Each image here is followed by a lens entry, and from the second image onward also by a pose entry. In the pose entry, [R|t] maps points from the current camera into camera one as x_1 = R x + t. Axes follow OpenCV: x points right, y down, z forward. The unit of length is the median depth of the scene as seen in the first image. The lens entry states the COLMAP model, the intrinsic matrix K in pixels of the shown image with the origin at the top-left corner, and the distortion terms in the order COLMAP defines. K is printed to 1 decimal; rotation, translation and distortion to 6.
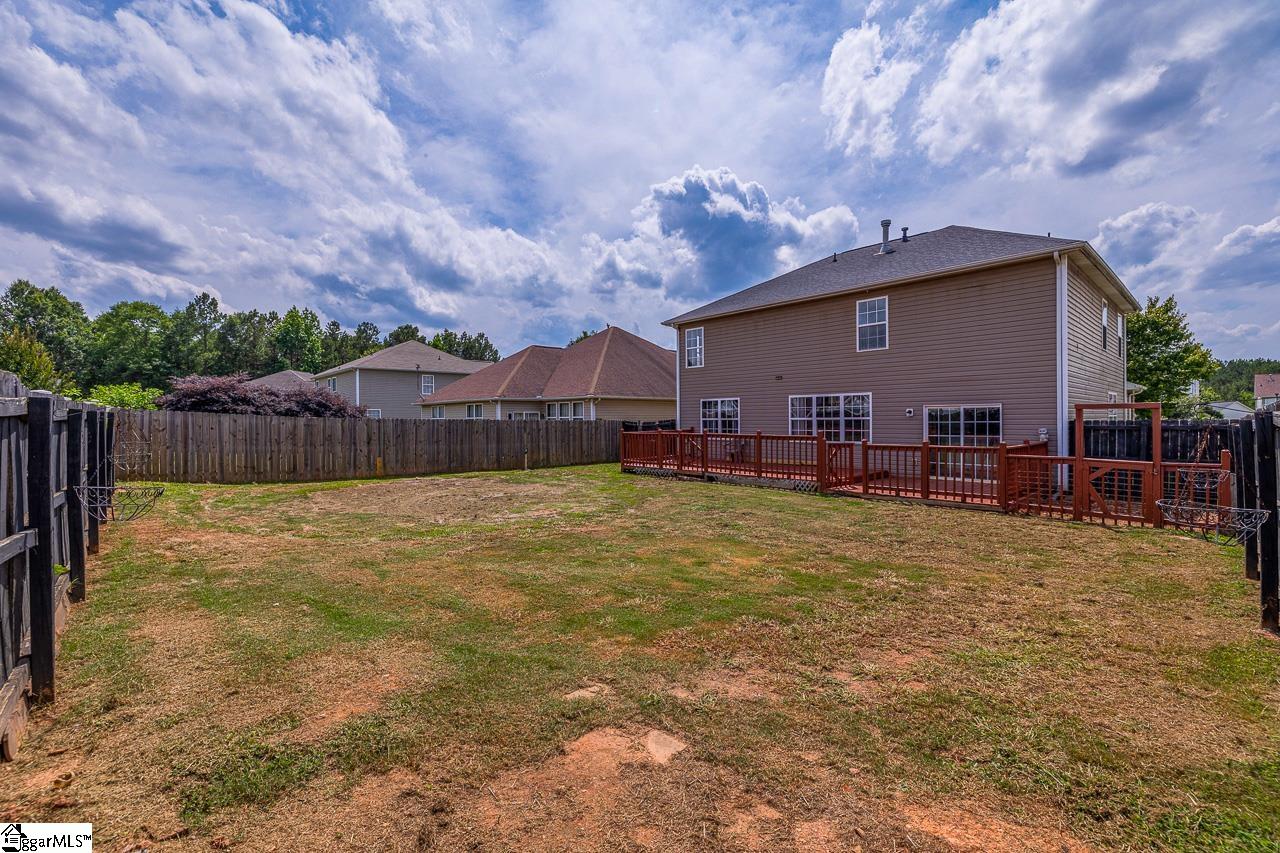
lens RADIAL K [[558.9, 0, 634.7], [0, 558.9, 421.8], [0, 0, 1]] dist [-0.000215, 0.000071]
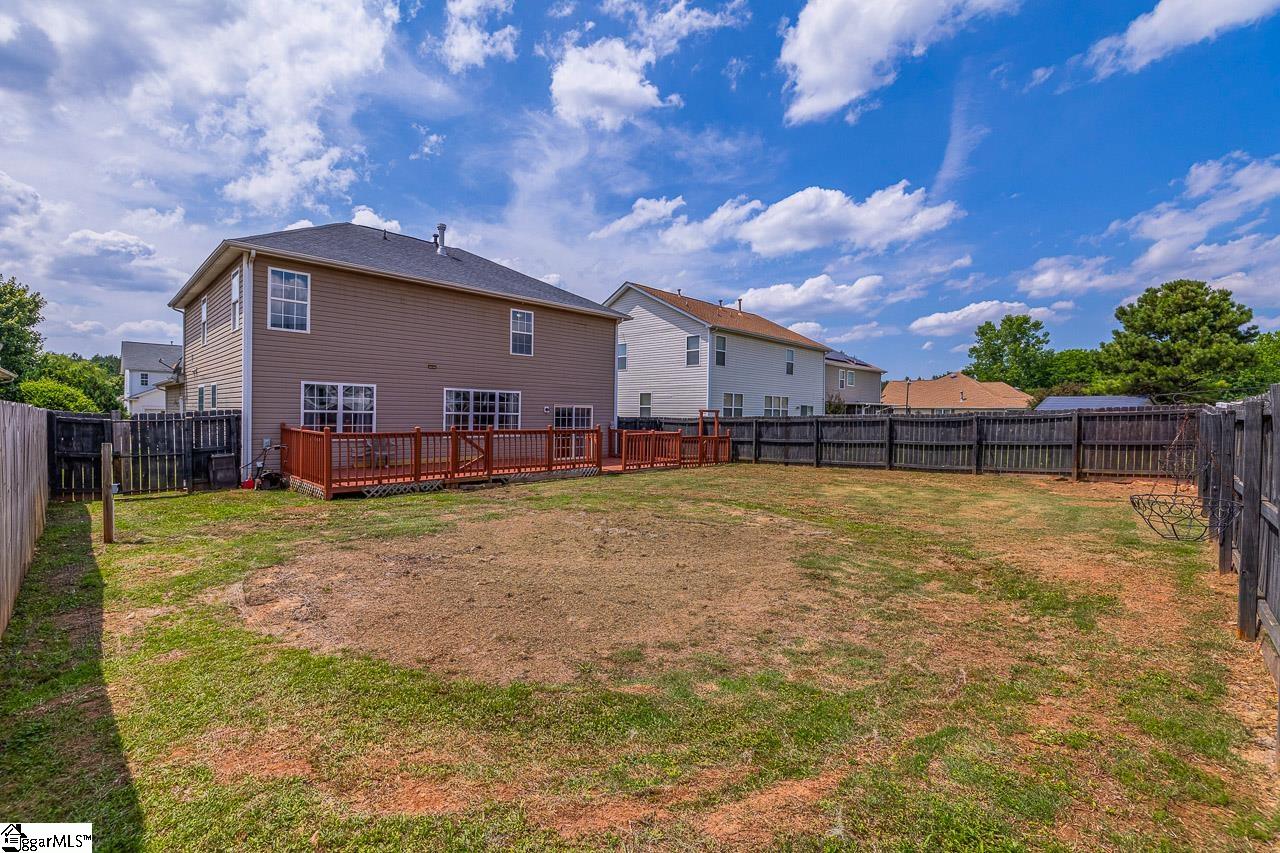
lens RADIAL K [[558.9, 0, 634.7], [0, 558.9, 421.8], [0, 0, 1]] dist [-0.000215, 0.000071]
pose [[-0.087300, -0.008353, 0.996147, -0.666595], [-0.006743, 0.999947, 0.007794, 0.000013], [-0.996159, -0.006037, -0.087352, 0.766585]]
